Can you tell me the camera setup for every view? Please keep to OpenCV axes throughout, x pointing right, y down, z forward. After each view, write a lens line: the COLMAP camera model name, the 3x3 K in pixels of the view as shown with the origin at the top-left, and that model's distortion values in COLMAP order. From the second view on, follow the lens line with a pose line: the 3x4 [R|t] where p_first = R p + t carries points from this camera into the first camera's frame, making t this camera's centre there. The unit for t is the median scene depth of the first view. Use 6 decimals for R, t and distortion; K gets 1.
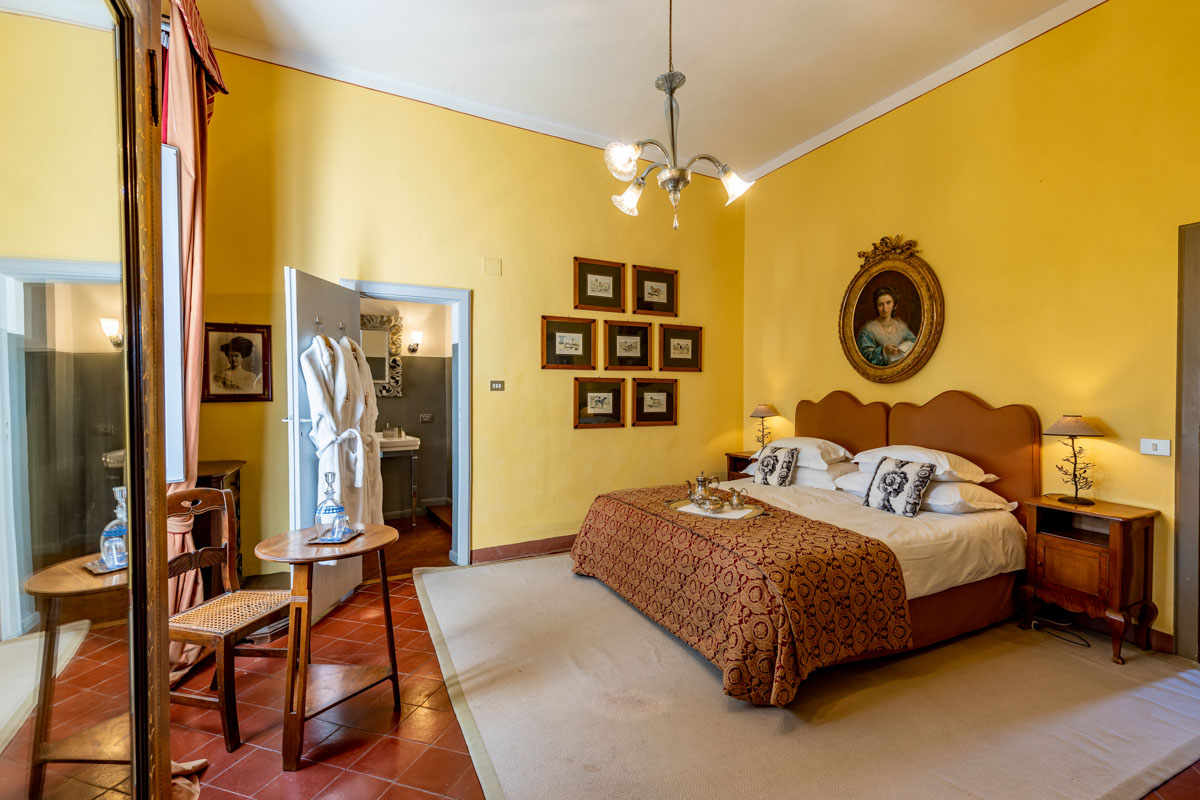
lens RADIAL K [[533.4, 0, 597.1], [0, 533.4, 396.7], [0, 0, 1]] dist [-0.001651, -0.000181]
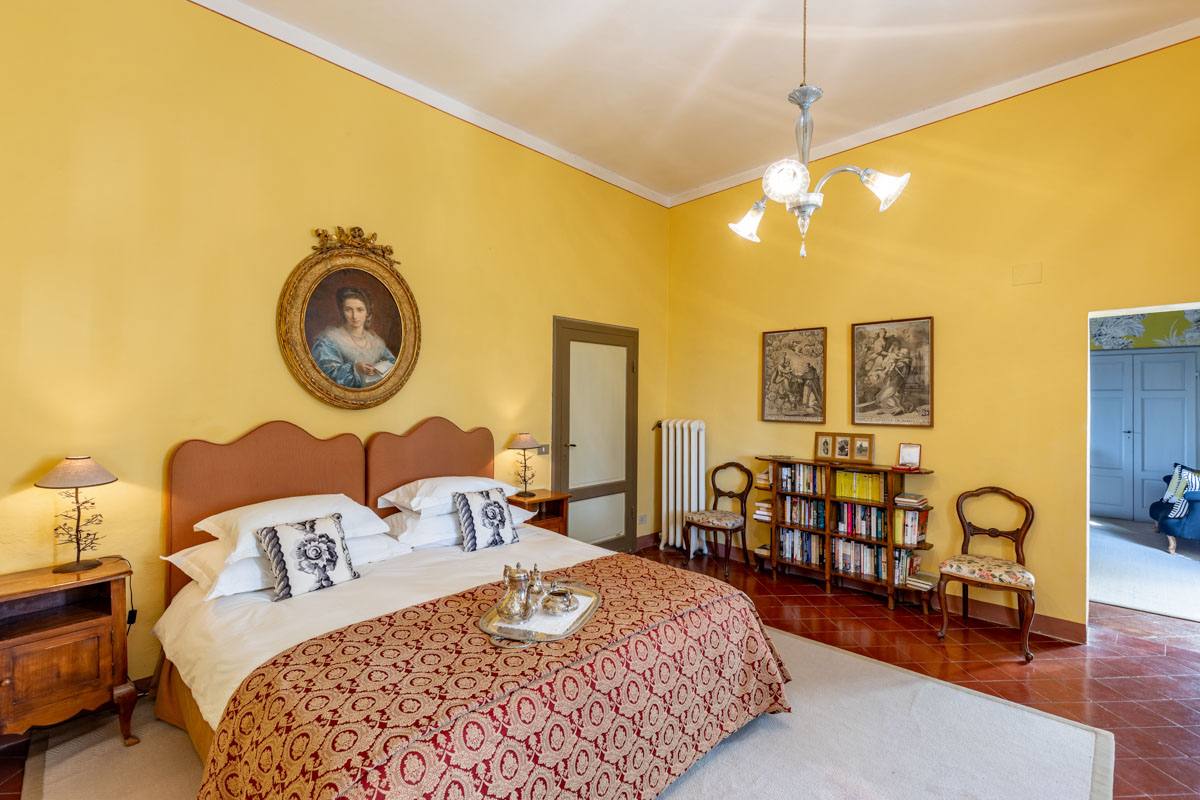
lens RADIAL K [[533.4, 0, 595.5], [0, 533.4, 405.0], [0, 0, 1]] dist [-0.001651, -0.000181]
pose [[-0.347359, -0.005698, 0.937715, -0.334620], [0.014595, 0.999828, 0.011482, -0.036705], [-0.937619, 0.017674, -0.347216, 0.949654]]
